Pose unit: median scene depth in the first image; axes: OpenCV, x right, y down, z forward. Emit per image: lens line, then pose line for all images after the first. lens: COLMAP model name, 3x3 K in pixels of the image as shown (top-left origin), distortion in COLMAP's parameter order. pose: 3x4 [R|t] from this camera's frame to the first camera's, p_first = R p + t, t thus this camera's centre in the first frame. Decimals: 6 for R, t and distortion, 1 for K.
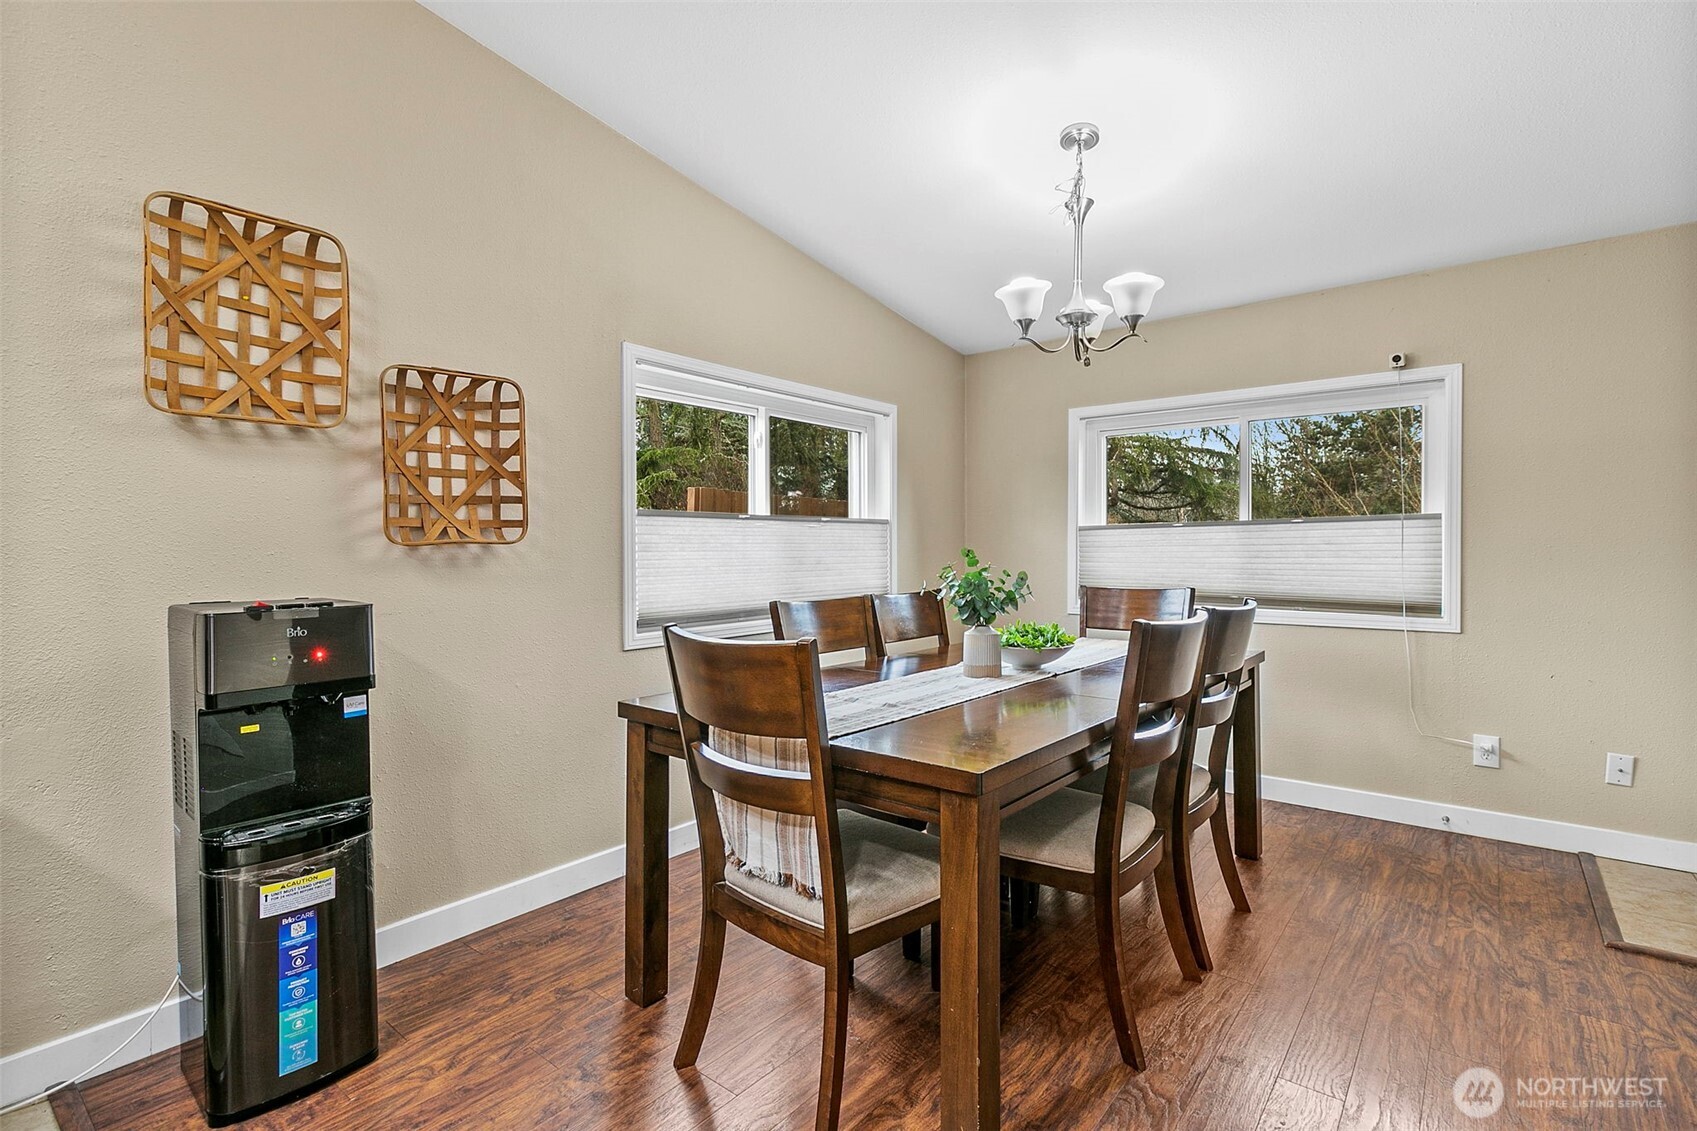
lens RADIAL K [[791.6, 0, 850.3], [0, 791.6, 556.7], [0, 0, 1]] dist [0.004333, -0.001090]
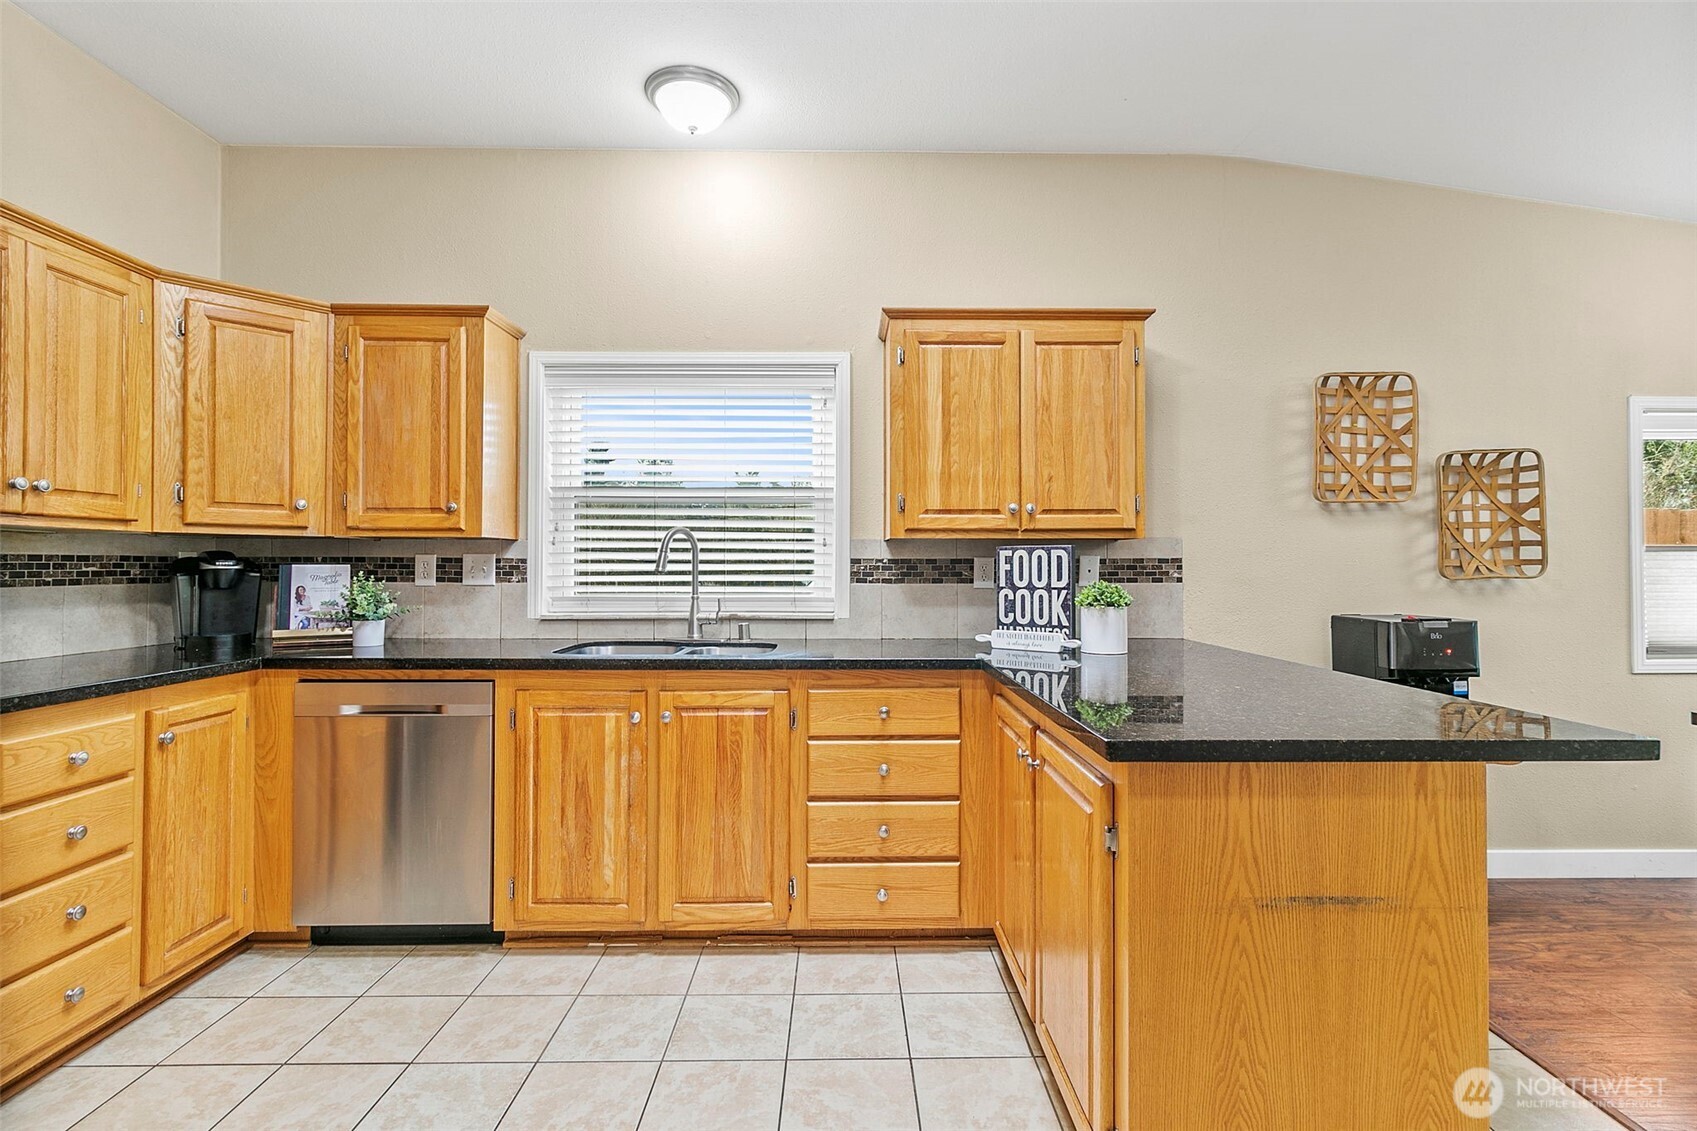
lens RADIAL K [[791.6, 0, 851.9], [0, 791.6, 555.5], [0, 0, 1]] dist [0.004333, -0.001090]
pose [[0.637623, -0.010214, -0.770280, -0.150671], [-0.008757, 0.999751, -0.020505, -0.017569], [0.770298, 0.019820, 0.637375, -0.669255]]
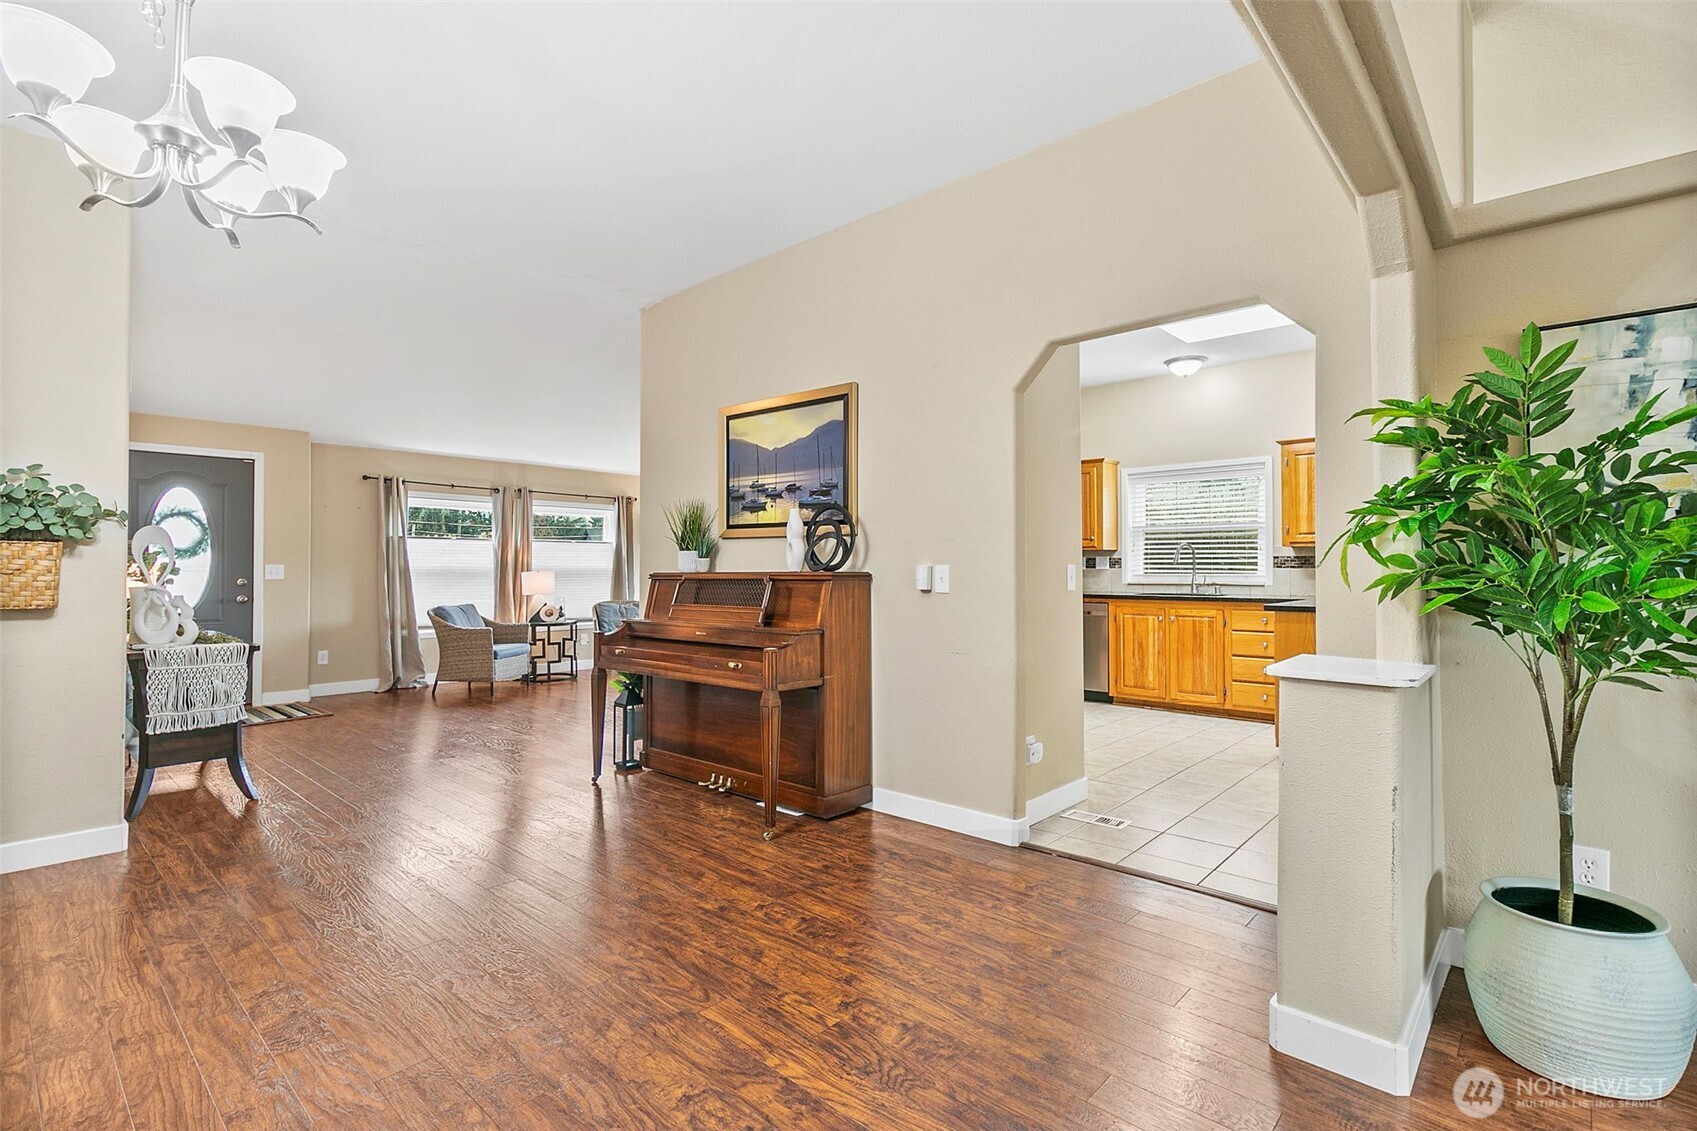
lens RADIAL K [[791.6, 0, 866.6], [0, 791.6, 565.3], [0, 0, 1]] dist [0.004333, -0.001090]
pose [[-0.034487, -0.001195, -0.999404, 1.609020], [-0.004249, 0.999990, -0.001049, 0.000944], [0.999396, 0.004210, -0.034492, -1.132637]]
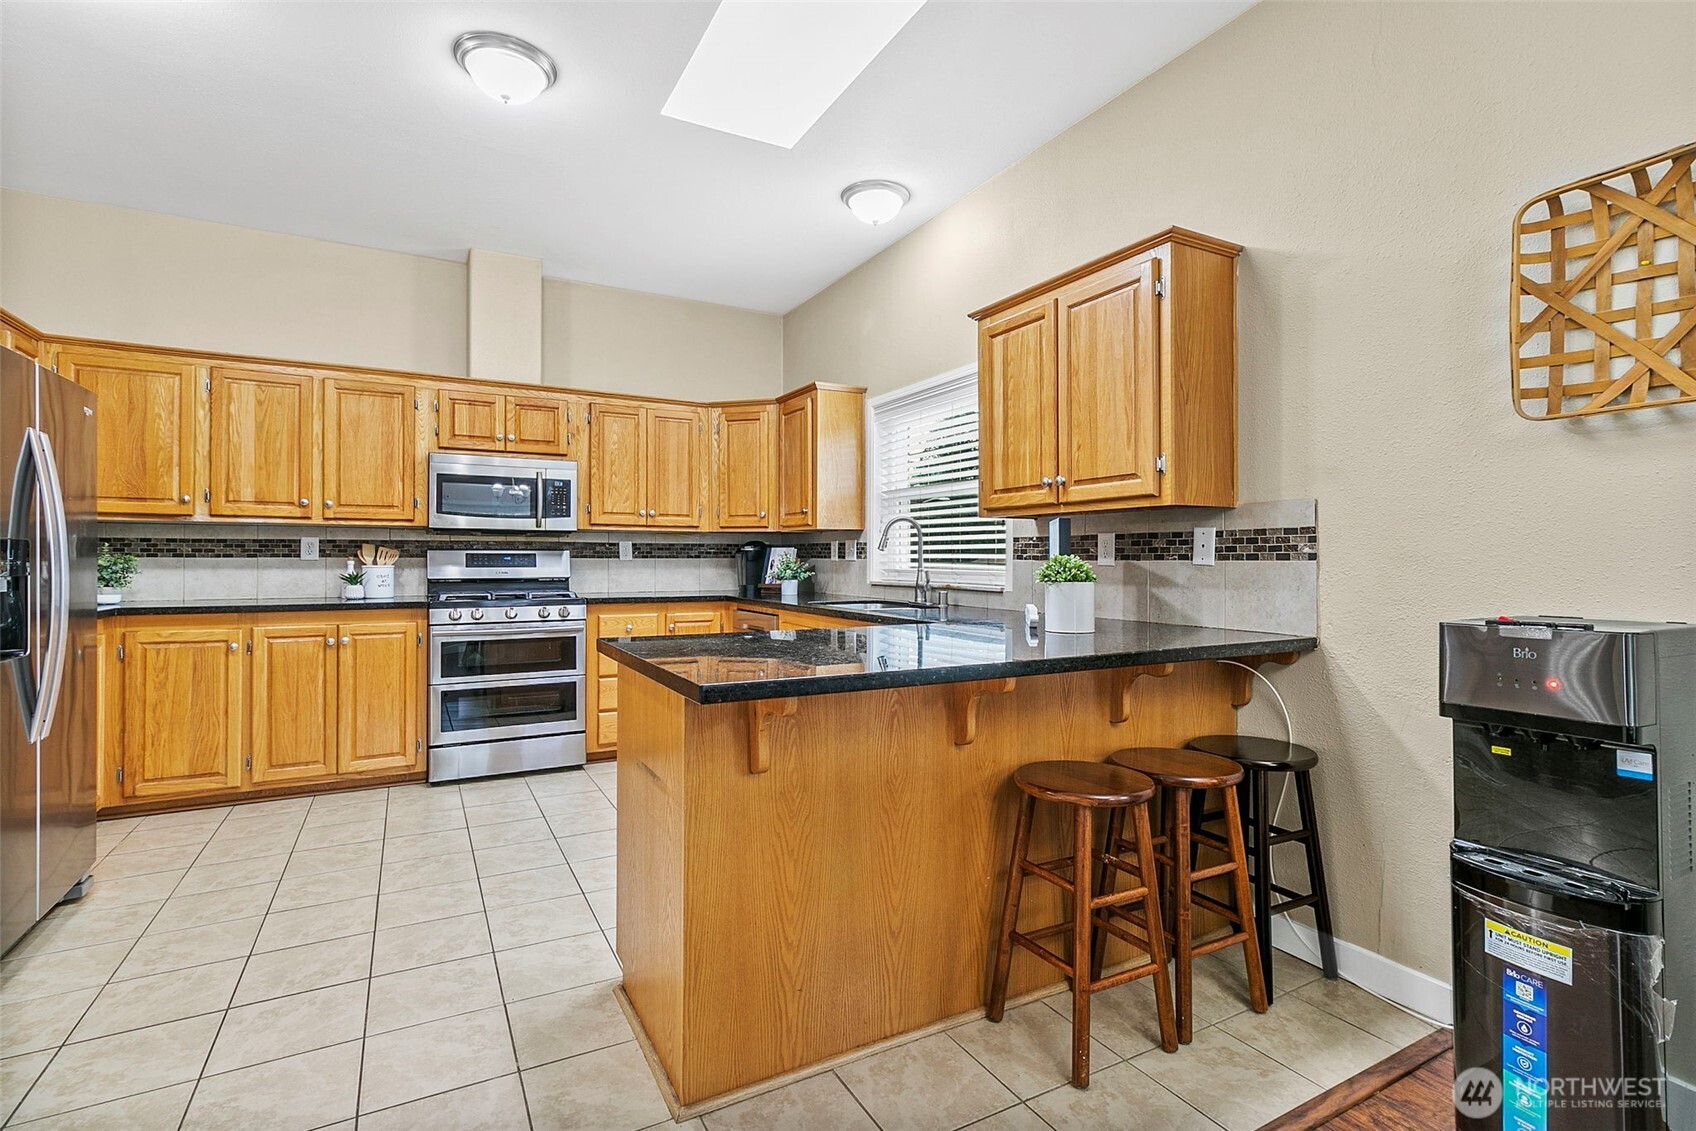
lens RADIAL K [[791.1, 0, 853.9], [0, 791.1, 558.7], [0, 0, 1]] dist [0.004333, -0.001090]
pose [[-0.377552, 0.000131, -0.925988, 0.285393], [-0.011366, 0.999924, 0.004776, -0.004225], [0.925919, 0.012328, -0.377522, 0.454973]]
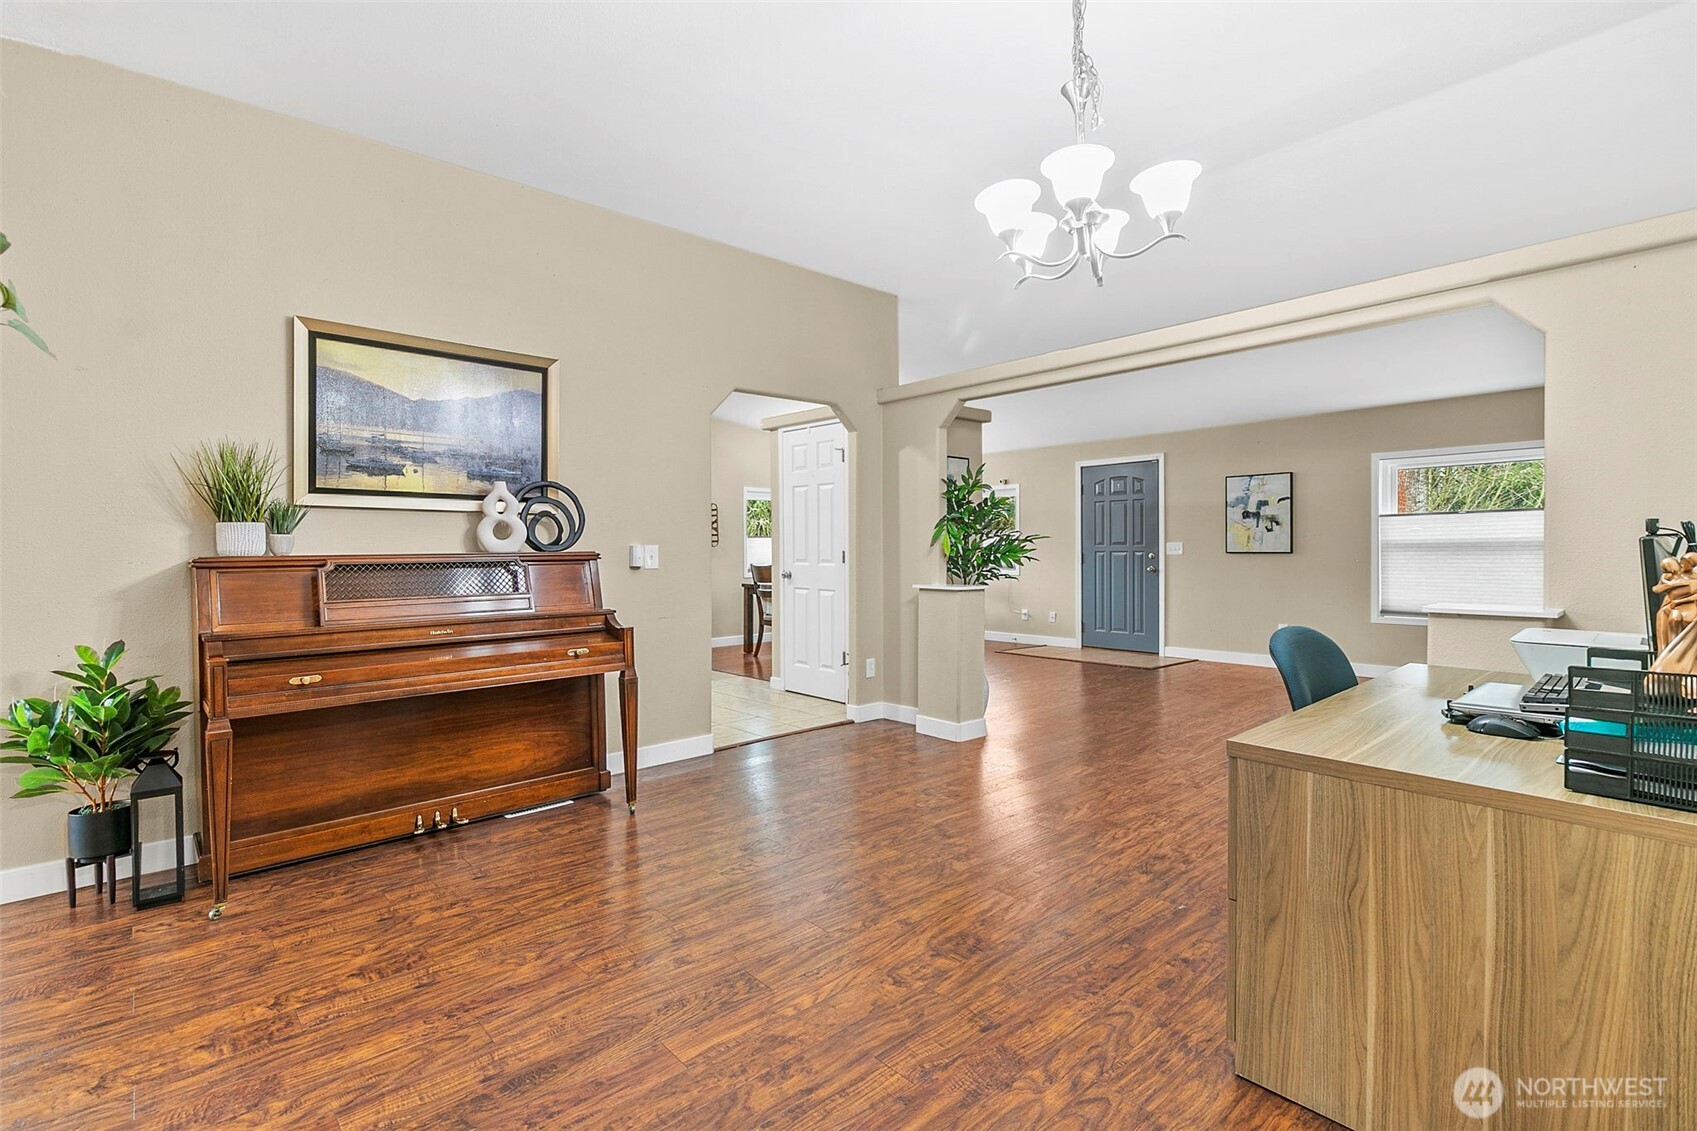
lens RADIAL K [[791.6, 0, 842.4], [0, 791.6, 562.1], [0, 0, 1]] dist [0.004333, -0.001090]
pose [[0.989772, 0.001122, -0.142656, 0.757340], [0.000662, 0.999922, 0.012460, 0.014346], [0.142659, -0.012427, 0.989694, -2.789327]]
